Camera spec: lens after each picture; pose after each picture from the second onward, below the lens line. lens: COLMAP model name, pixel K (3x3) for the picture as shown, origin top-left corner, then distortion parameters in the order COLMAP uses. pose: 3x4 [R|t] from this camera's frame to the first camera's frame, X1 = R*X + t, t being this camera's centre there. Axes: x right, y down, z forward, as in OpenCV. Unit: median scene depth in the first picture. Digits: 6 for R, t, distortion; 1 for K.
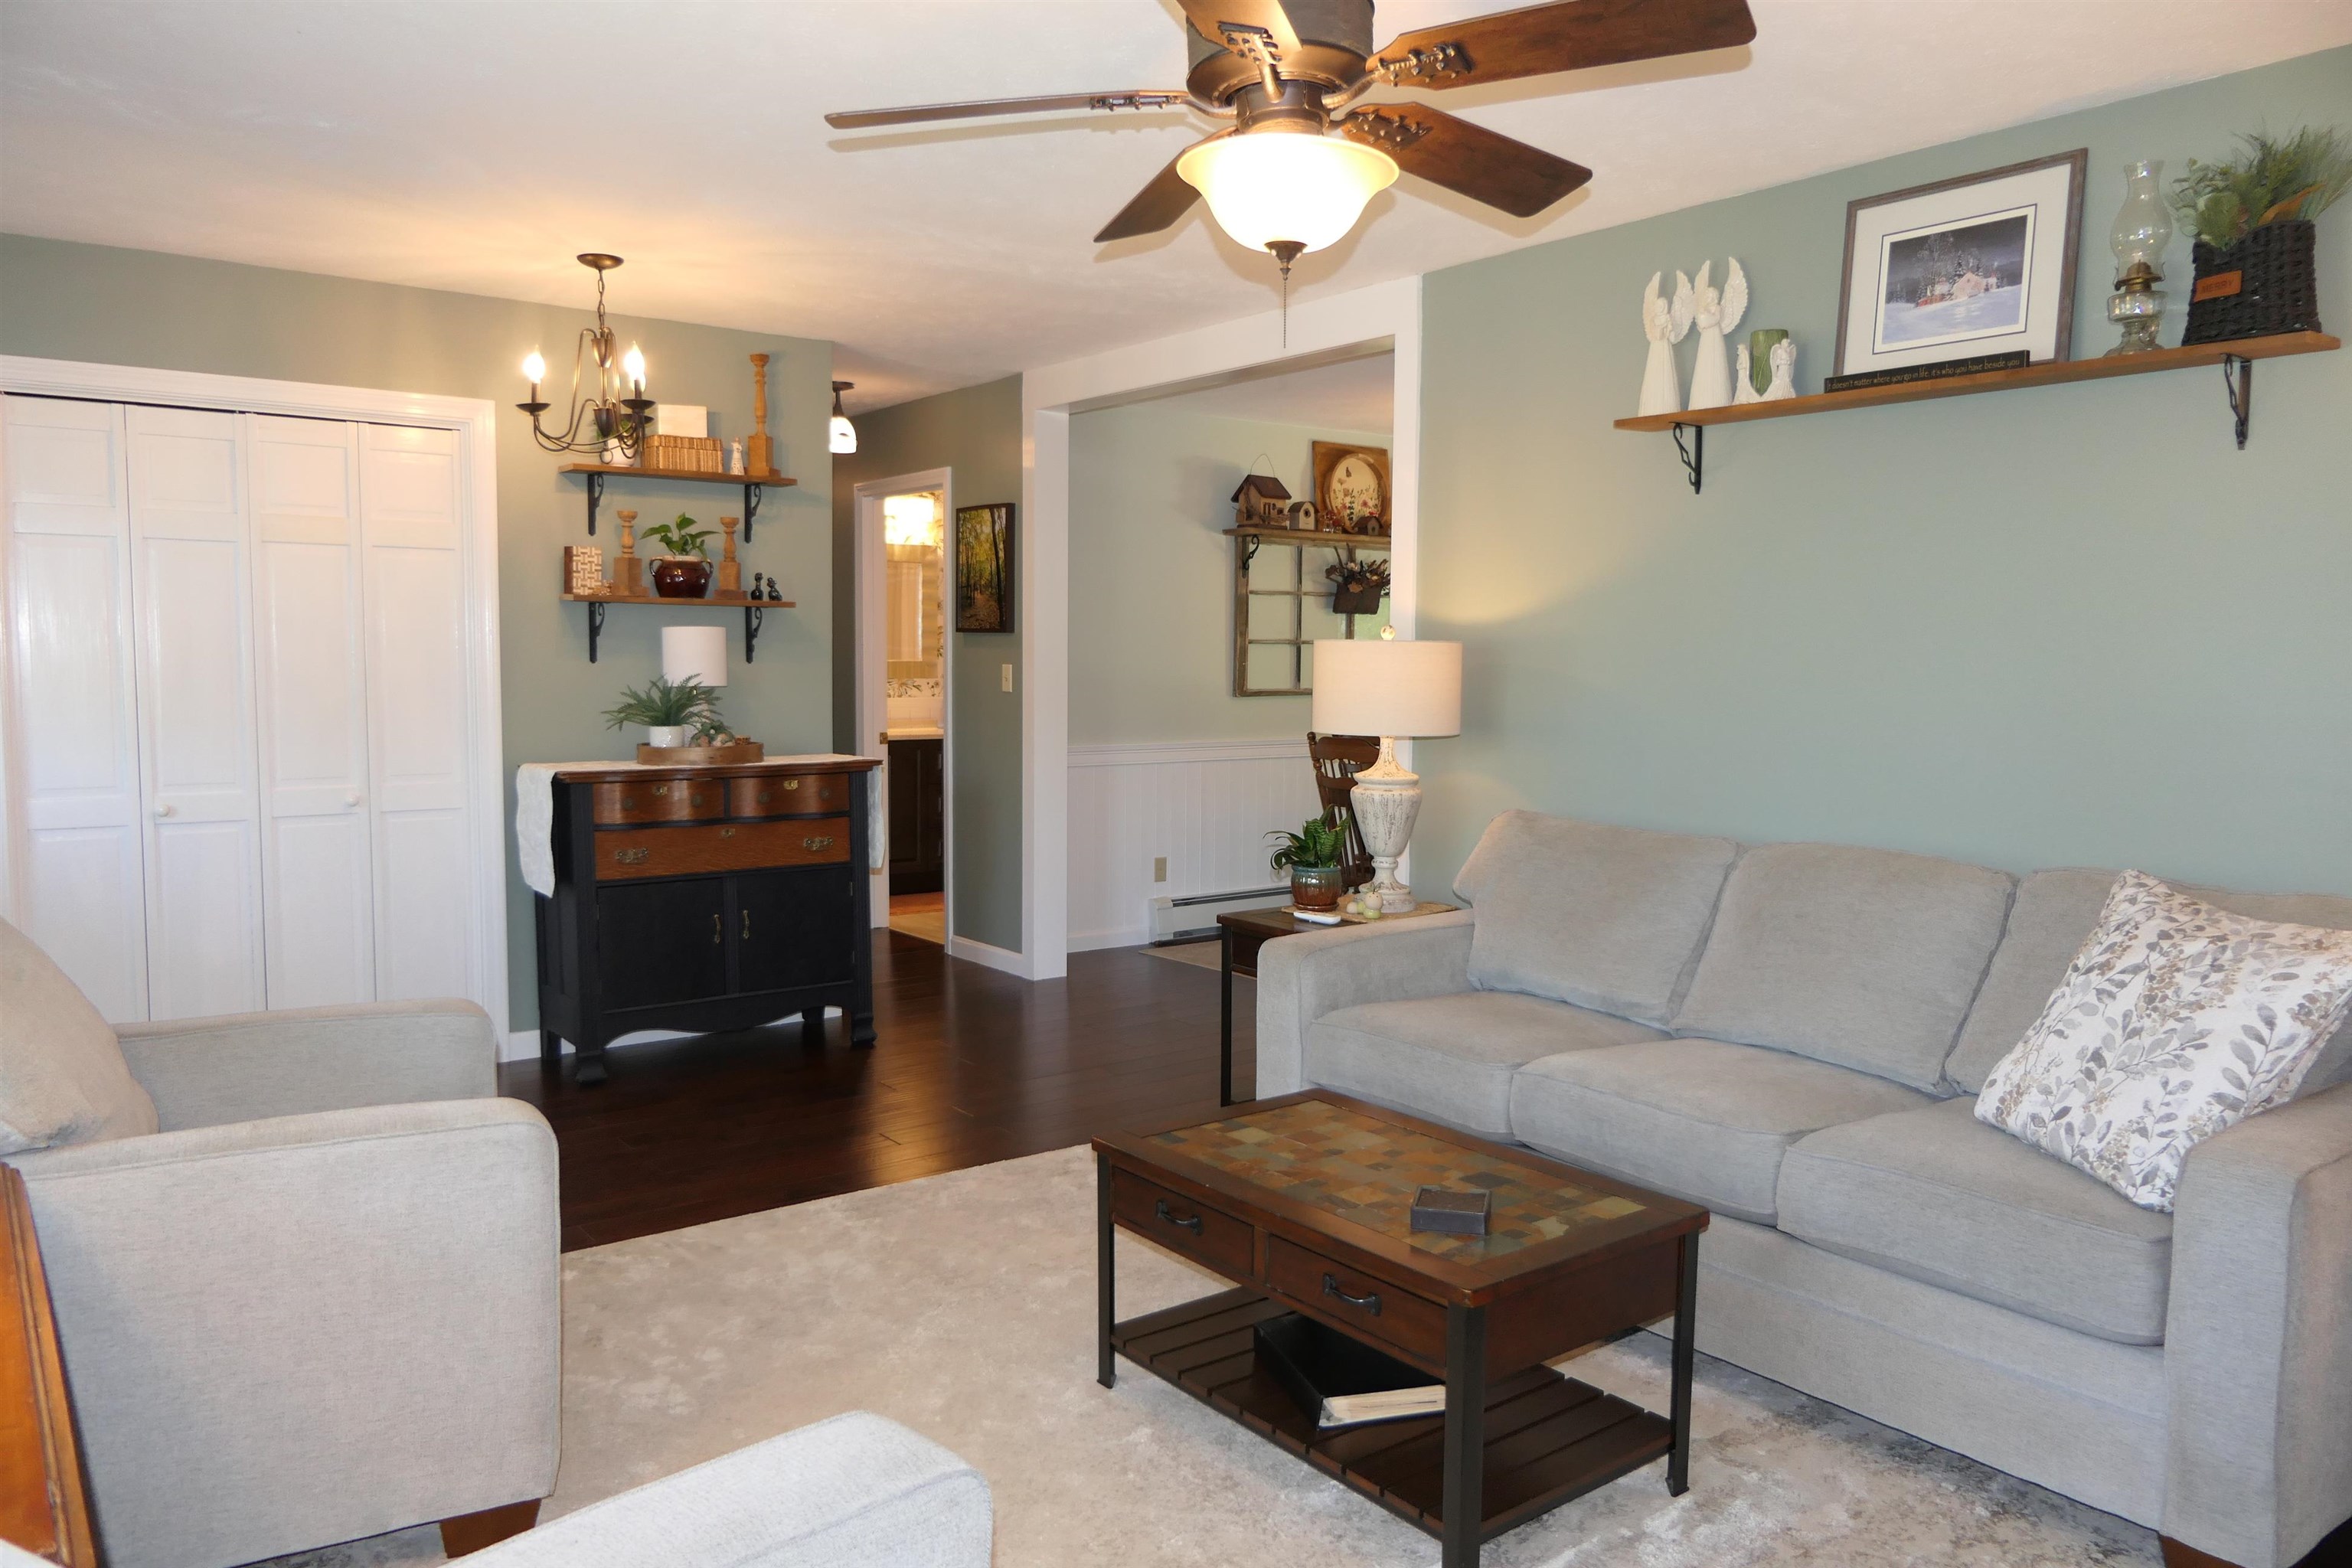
lens RADIAL K [[1636.9, 0, 1187.9], [0, 1636.9, 784.3], [0, 0, 1]] dist [-0.009207, 0.005450]
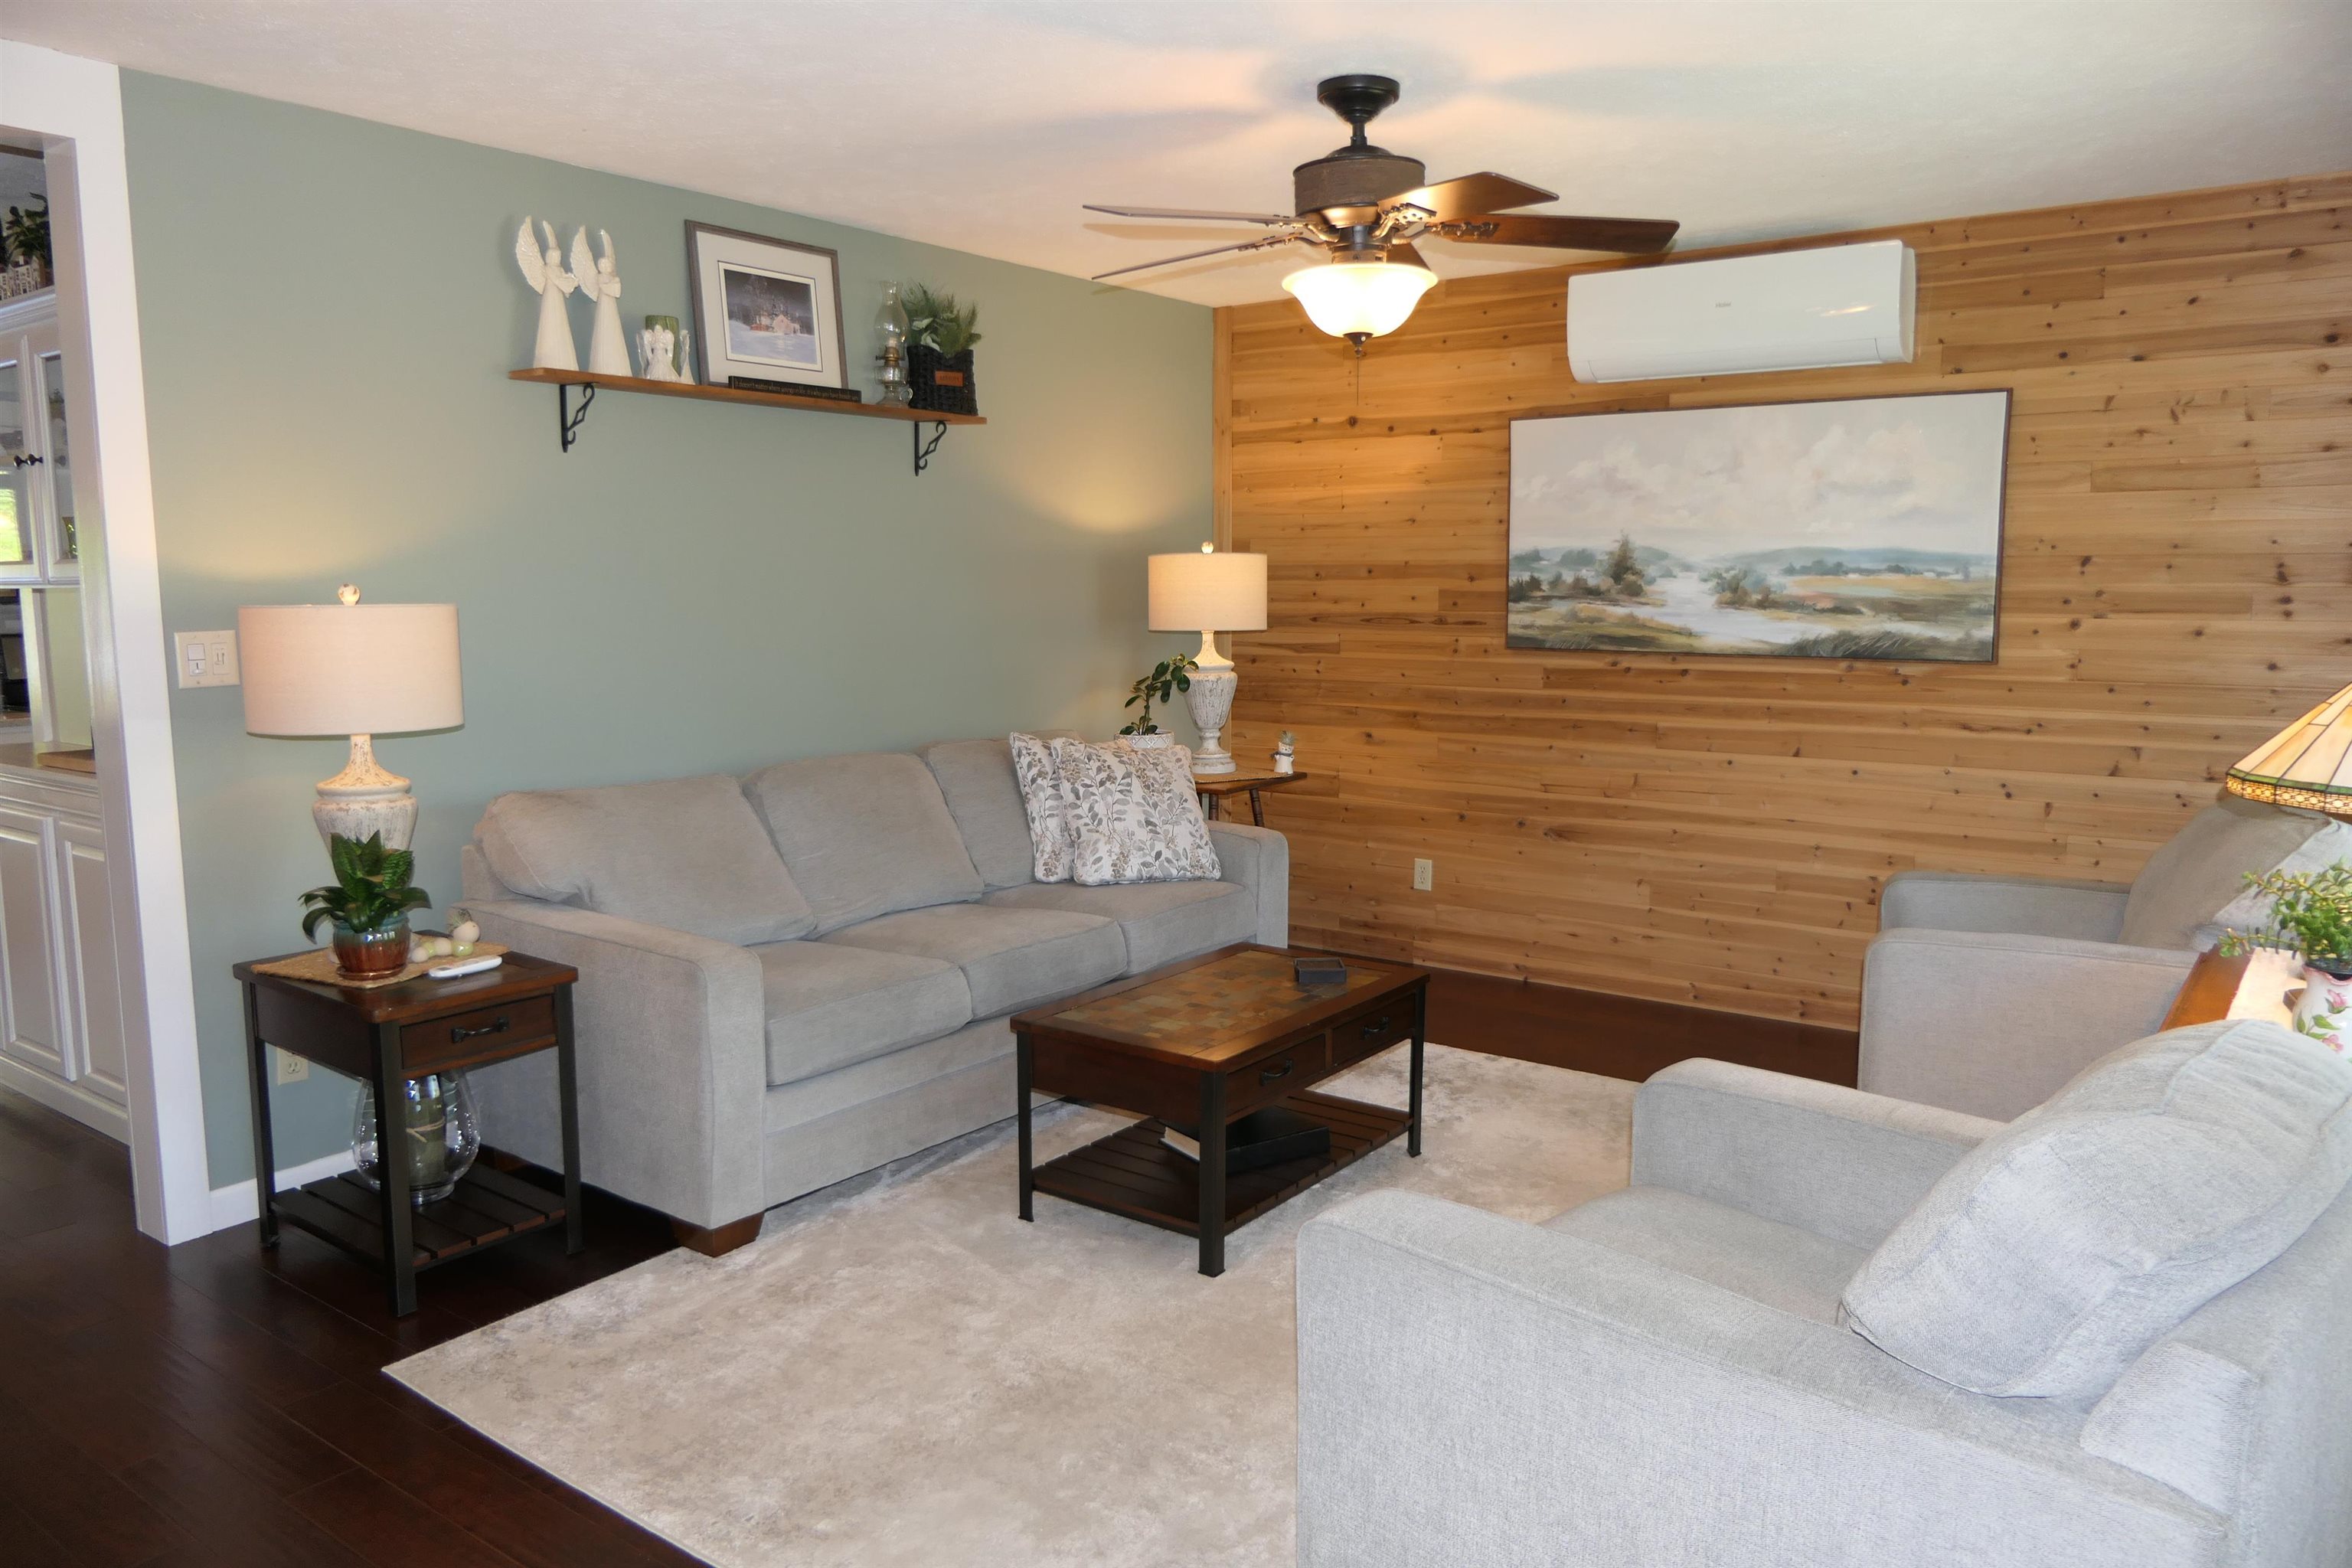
lens RADIAL K [[1636.9, 0, 1176.4], [0, 1636.9, 793.7], [0, 0, 1]] dist [-0.009207, 0.005450]
pose [[-0.274420, -0.130852, 0.952665, -0.924712], [0.084628, 0.983568, 0.159474, -0.120457], [-0.957879, 0.124385, -0.258837, 1.105812]]
